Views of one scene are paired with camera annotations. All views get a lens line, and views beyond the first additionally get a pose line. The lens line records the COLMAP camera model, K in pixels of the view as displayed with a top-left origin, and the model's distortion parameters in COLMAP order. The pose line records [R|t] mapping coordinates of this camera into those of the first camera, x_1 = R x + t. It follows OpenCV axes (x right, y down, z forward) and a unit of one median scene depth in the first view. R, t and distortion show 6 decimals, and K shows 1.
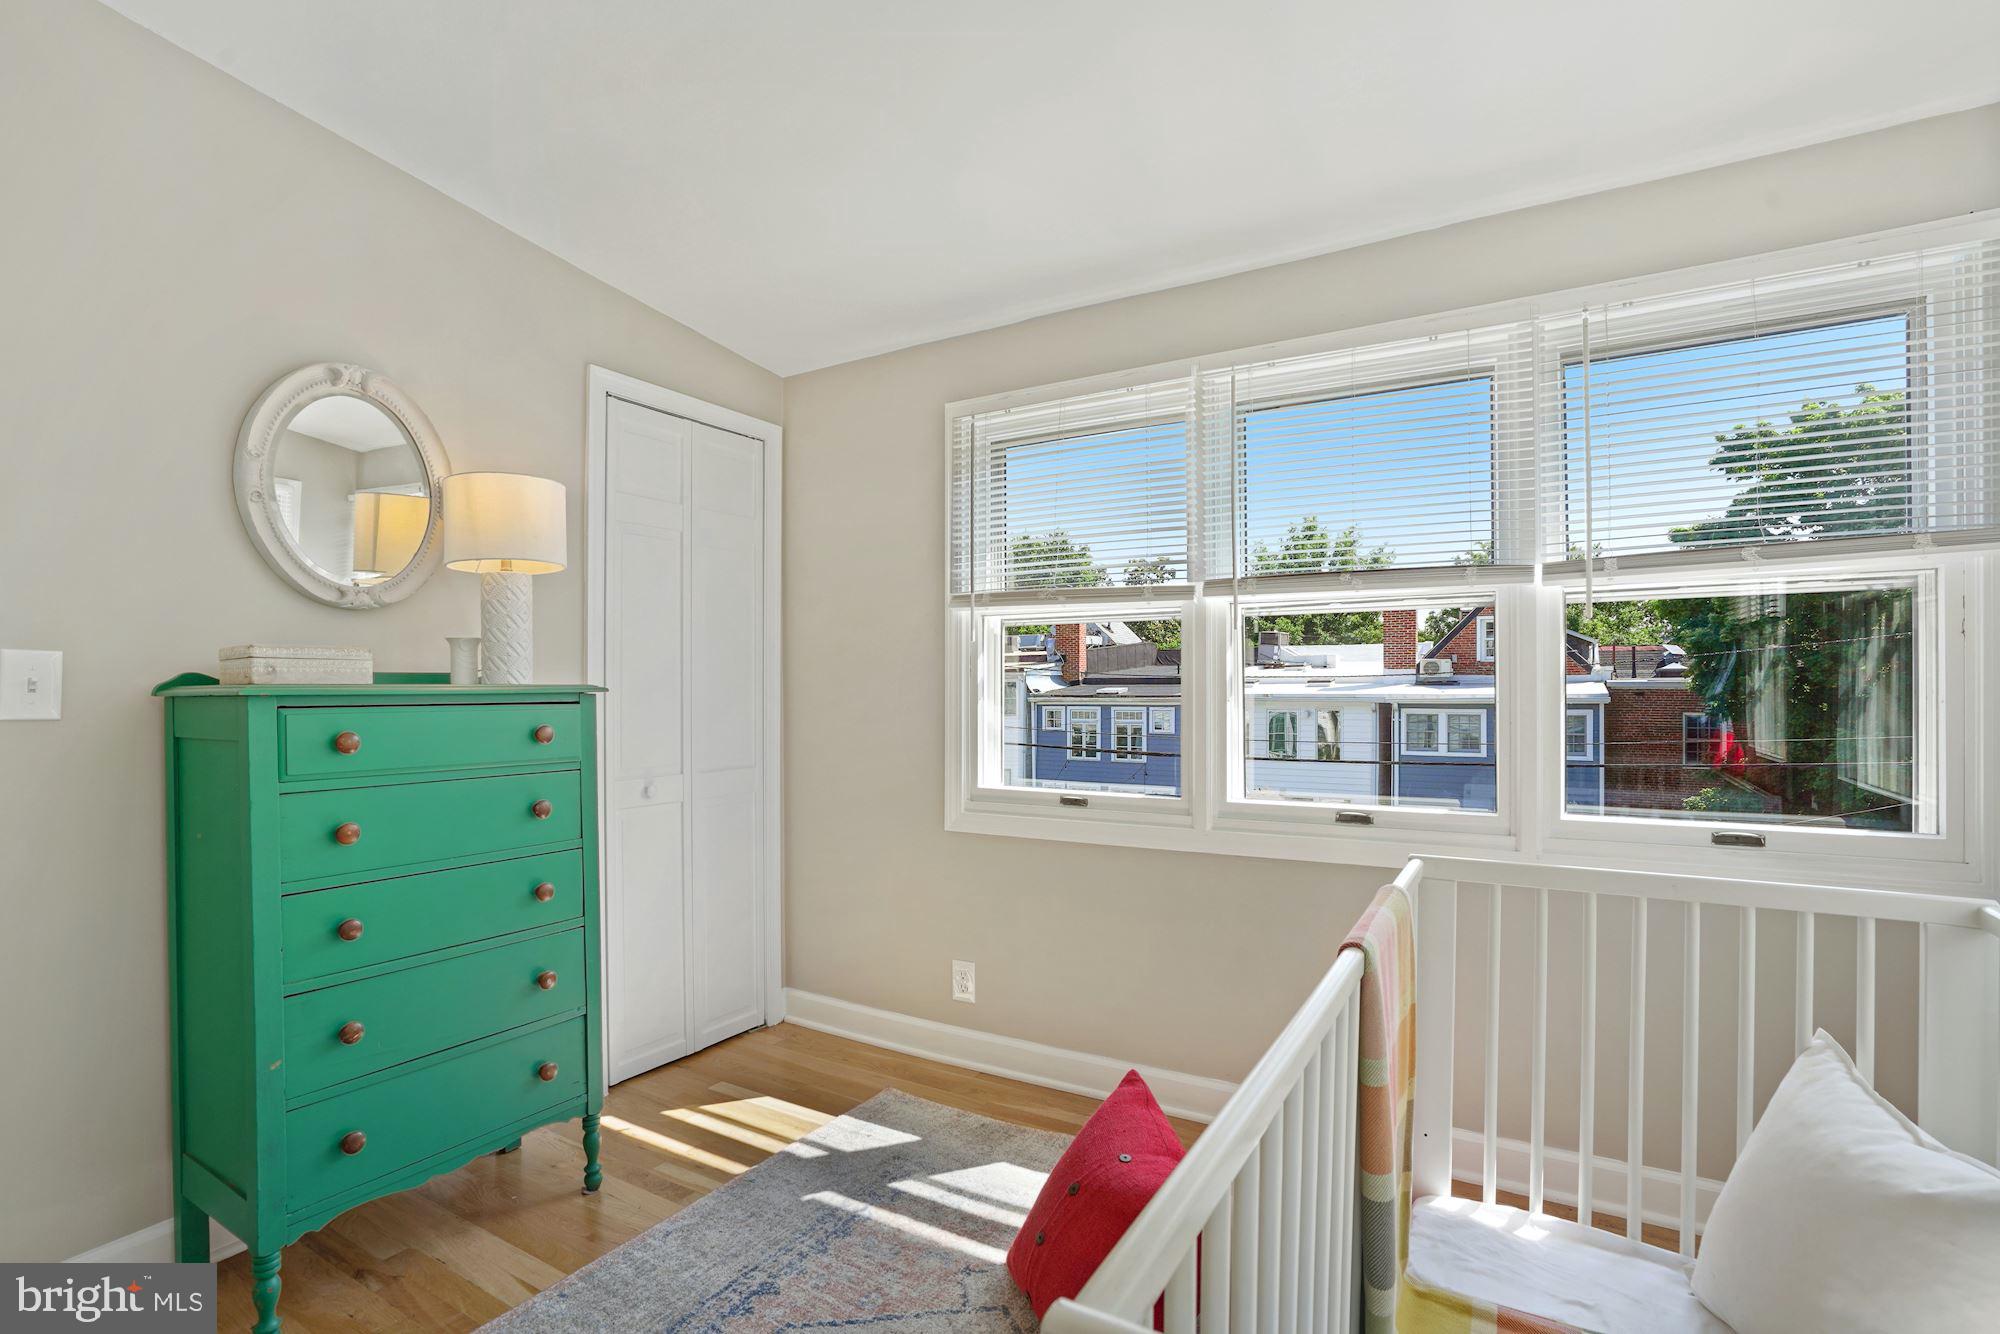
lens RADIAL K [[929.1, 0, 992.4], [0, 929.1, 668.6], [0, 0, 1]] dist [-0.042159, 0.014931]
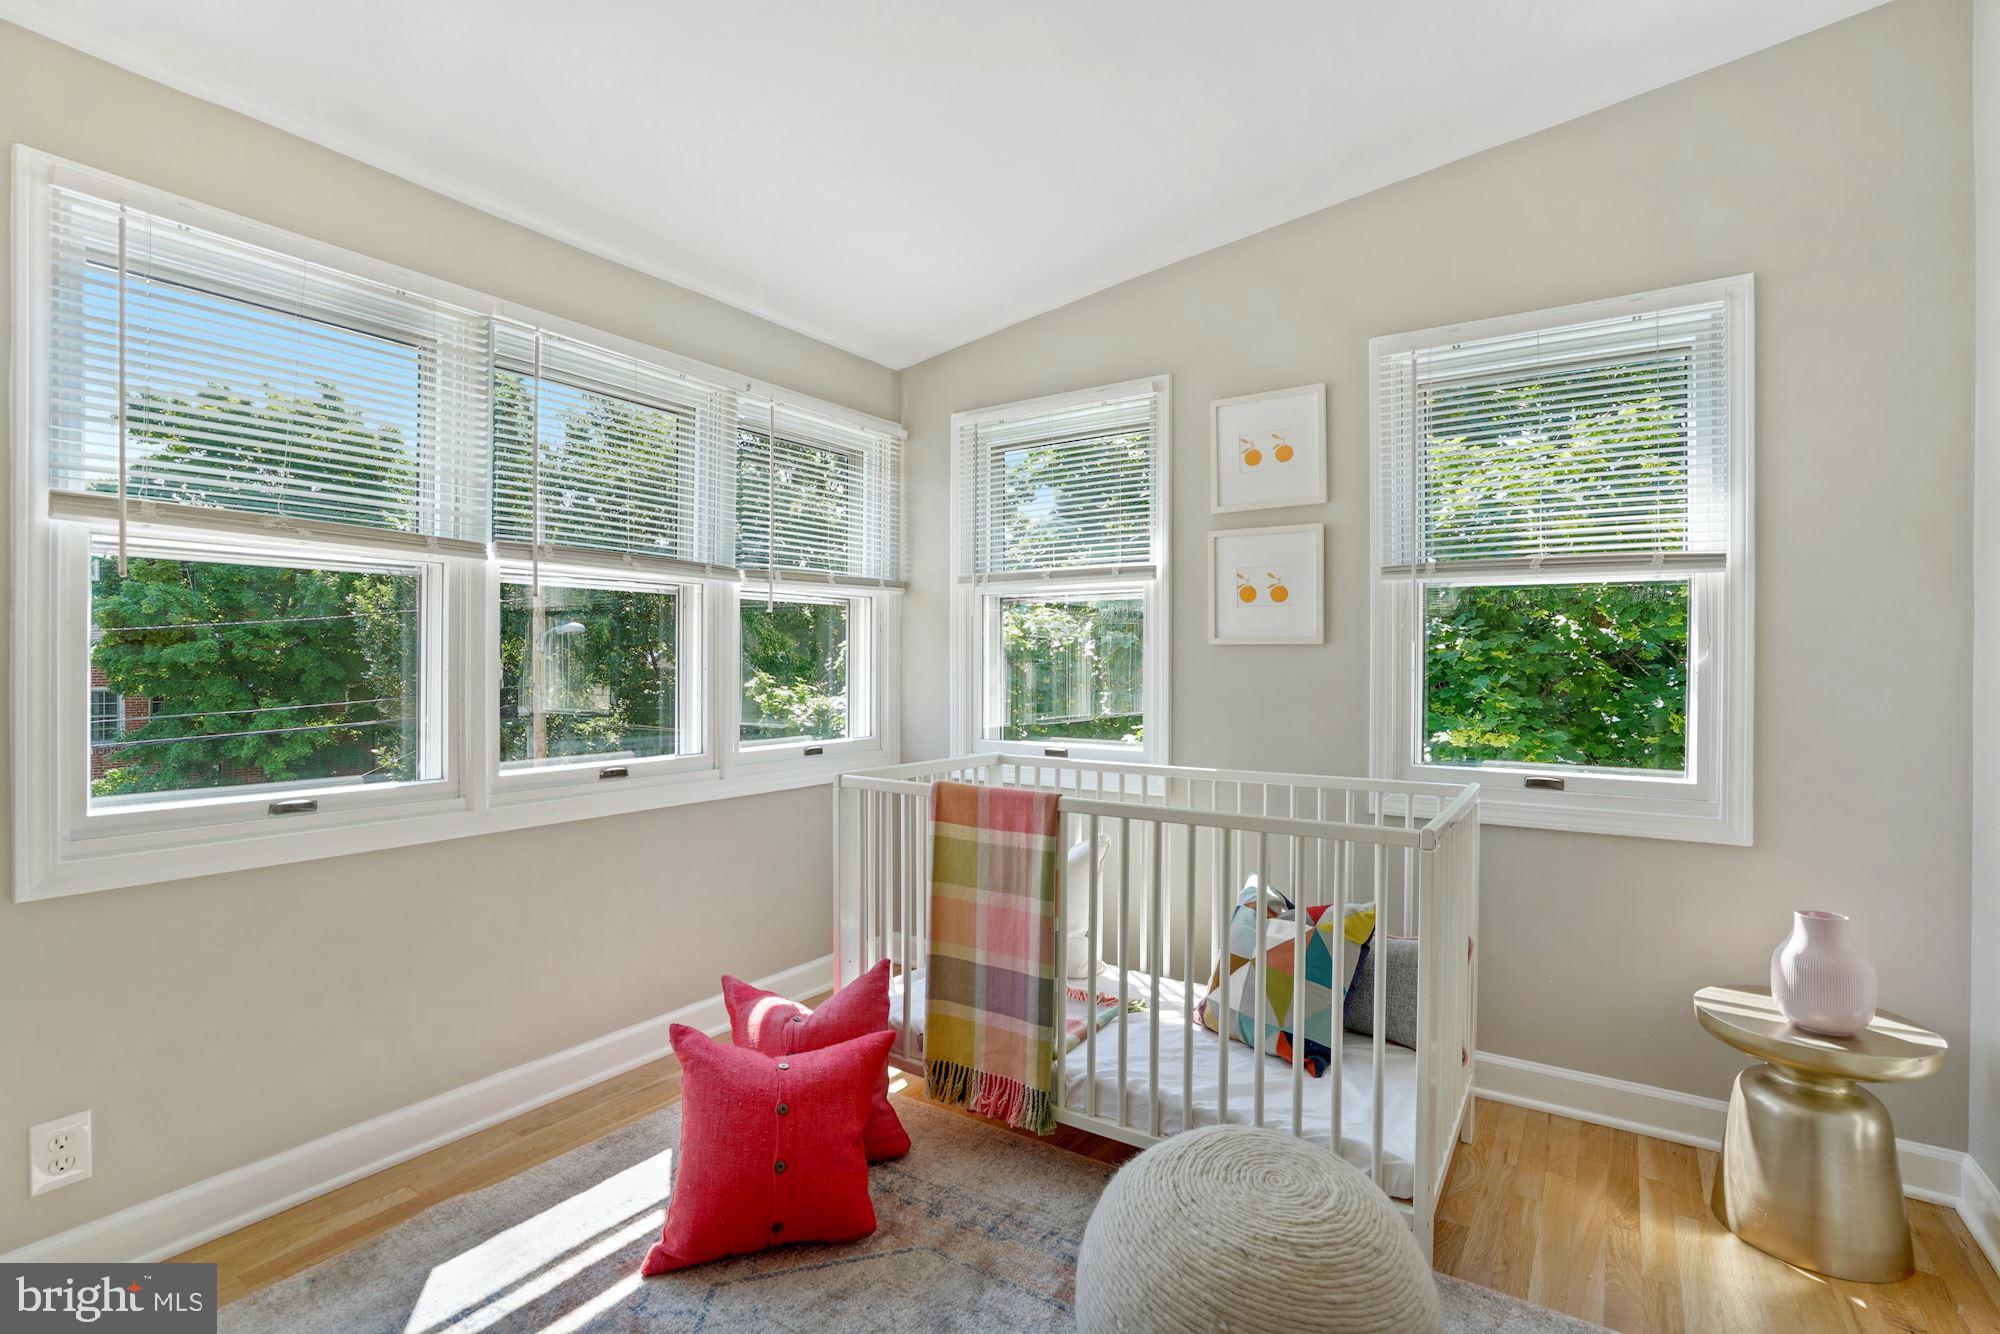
lens RADIAL K [[929.1, 0, 992.4], [0, 929.1, 668.6], [0, 0, 1]] dist [-0.042159, 0.014931]
pose [[0.063818, -0.007013, 0.997937, -0.471637], [-0.019886, 0.999768, 0.008298, 0.017952], [-0.997763, -0.020375, 0.063664, 0.334652]]
